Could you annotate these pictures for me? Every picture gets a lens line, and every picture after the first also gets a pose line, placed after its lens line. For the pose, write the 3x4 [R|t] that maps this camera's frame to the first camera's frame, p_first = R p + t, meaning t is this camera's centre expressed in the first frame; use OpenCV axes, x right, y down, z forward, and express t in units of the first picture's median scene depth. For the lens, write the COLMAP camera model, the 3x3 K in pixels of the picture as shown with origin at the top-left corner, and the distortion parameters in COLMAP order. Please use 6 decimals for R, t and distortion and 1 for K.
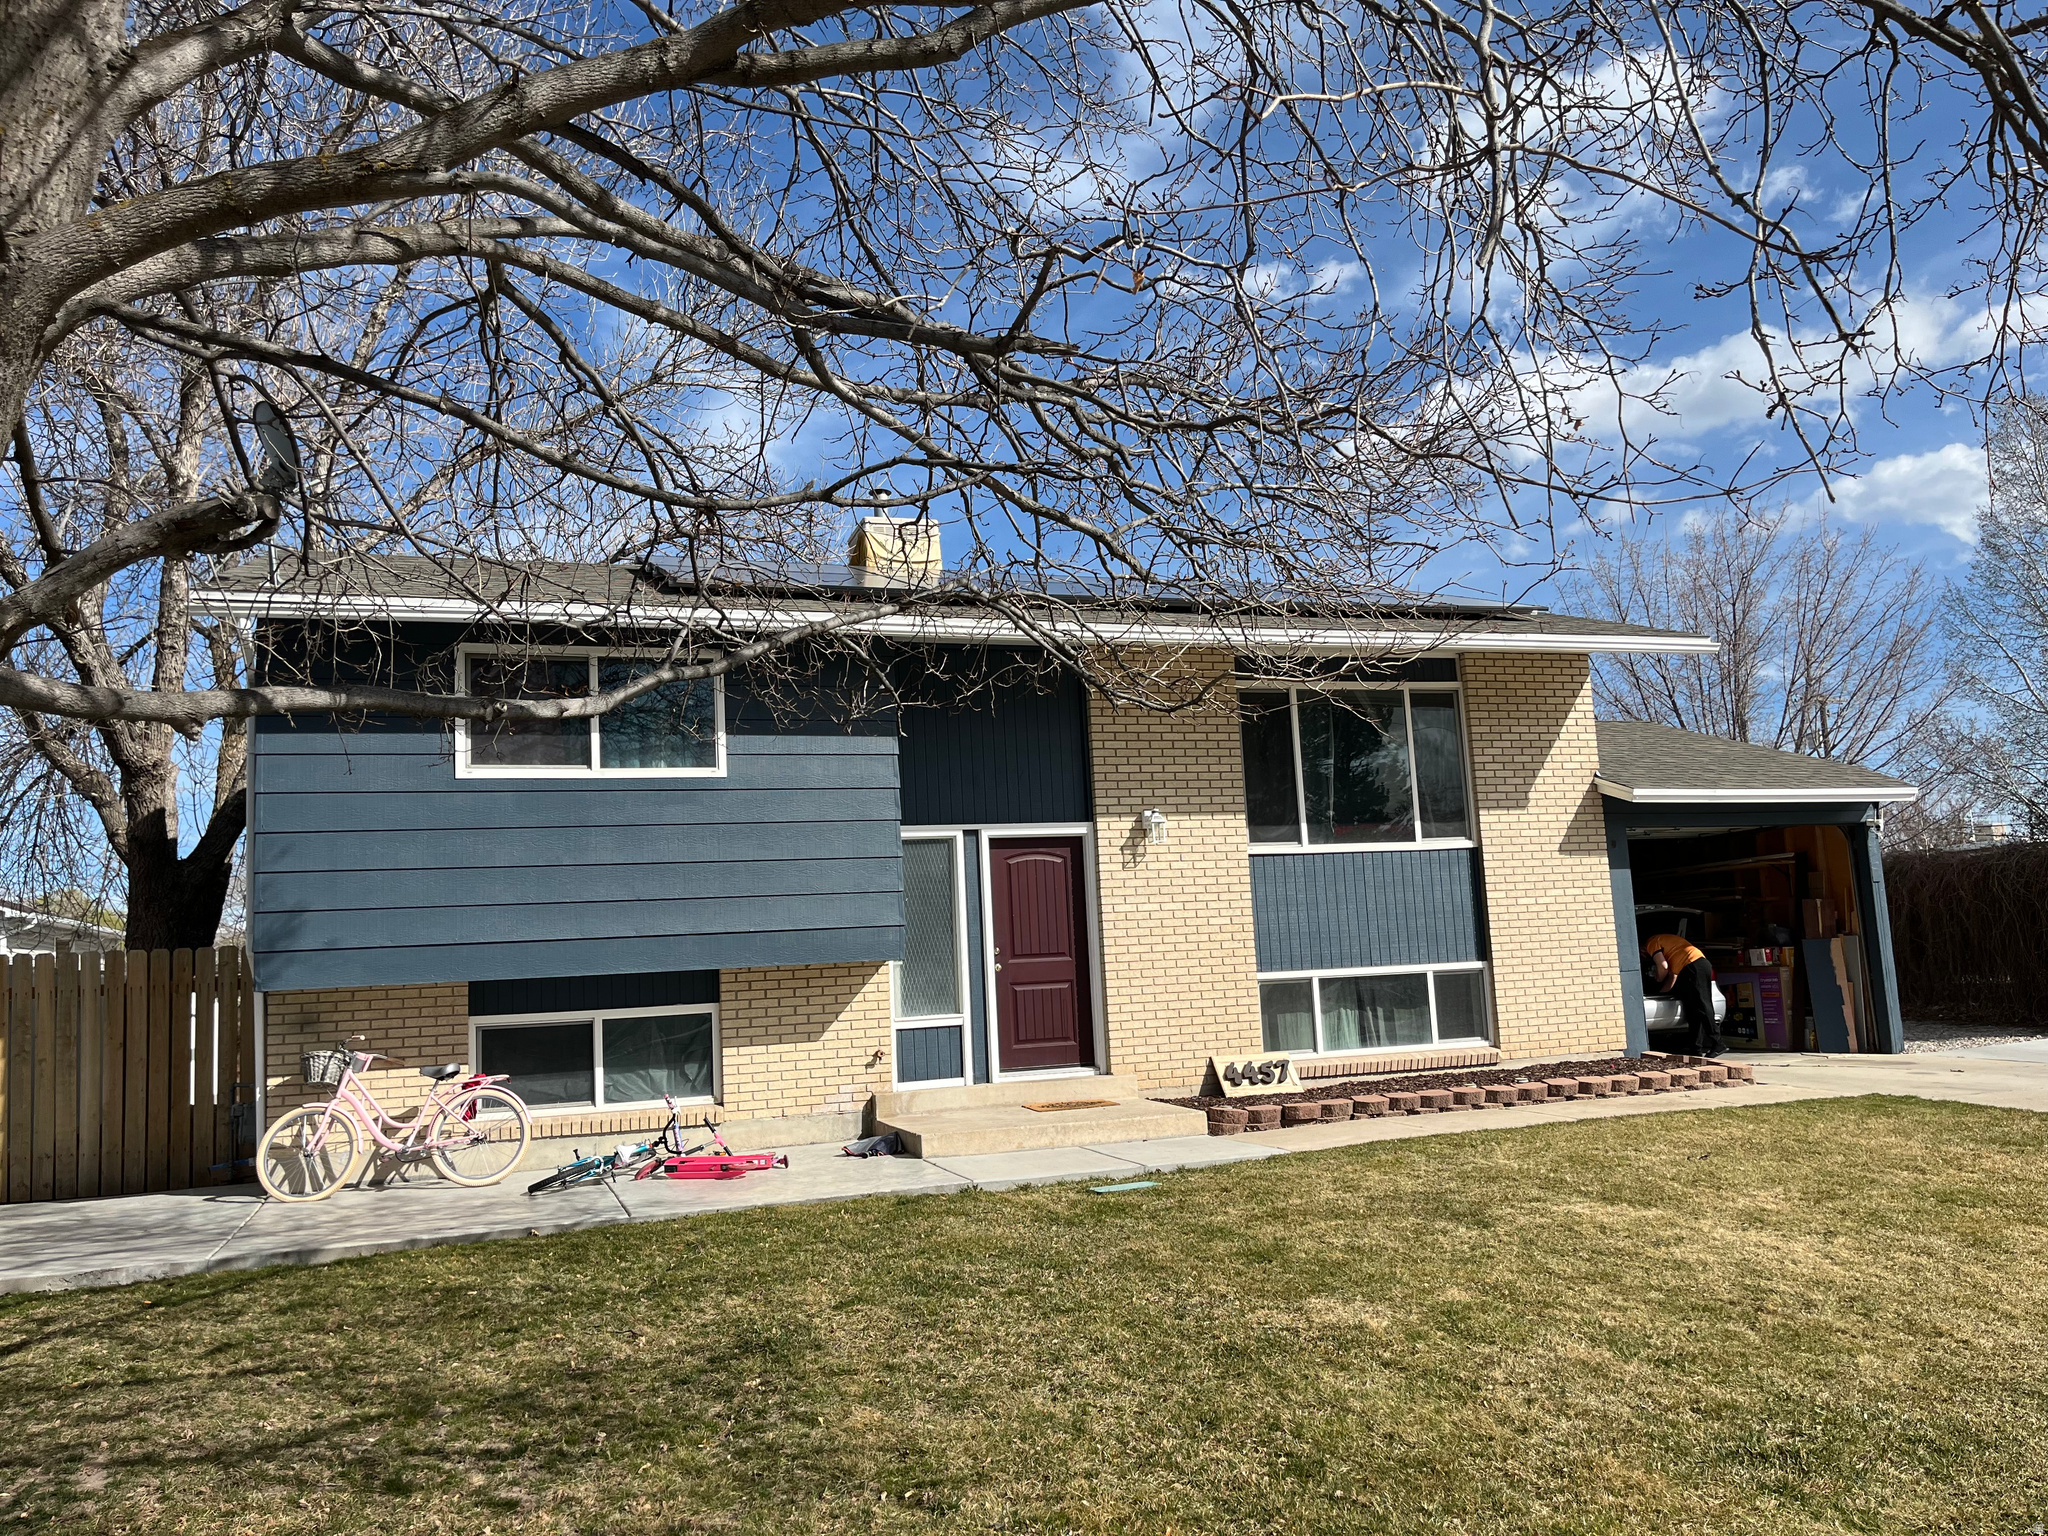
lens RADIAL K [[1546.8, 0, 1039.1], [0, 1546.8, 783.8], [0, 0, 1]] dist [0.069779, -0.097496]
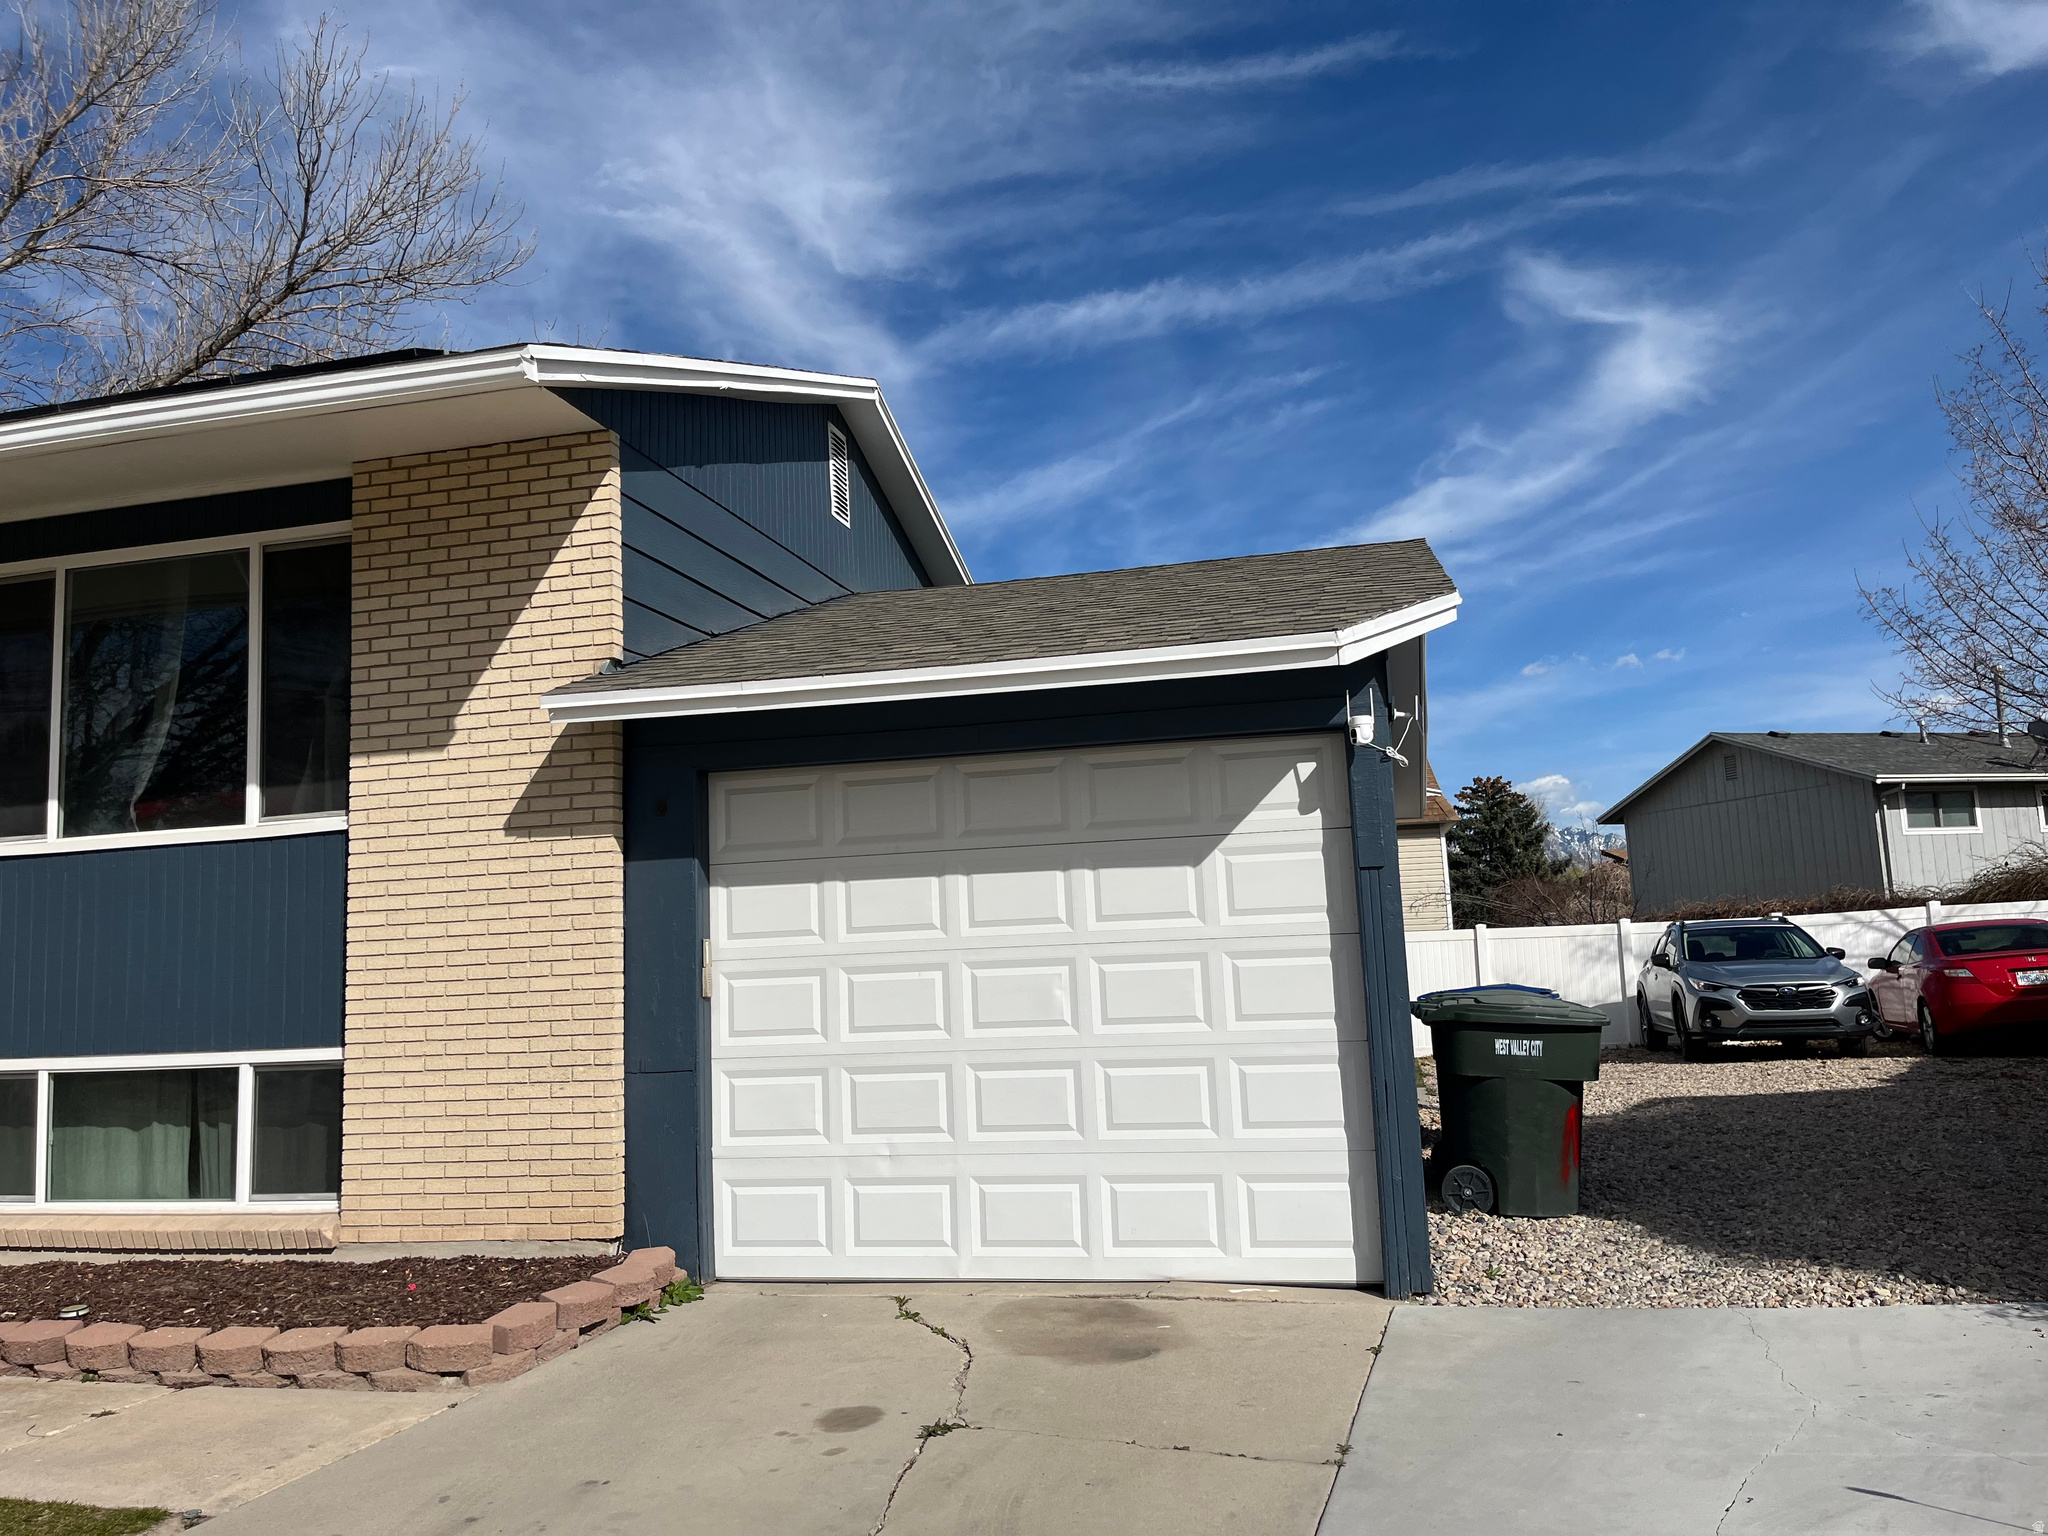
lens RADIAL K [[1546.8, 0, 1013.1], [0, 1546.8, 760.6], [0, 0, 1]] dist [0.069779, -0.097496]
pose [[0.839603, -0.052889, -0.540620, 0.806478], [0.064702, 0.997901, 0.002859, 0.032769], [0.539334, -0.037380, 0.841262, 0.723359]]
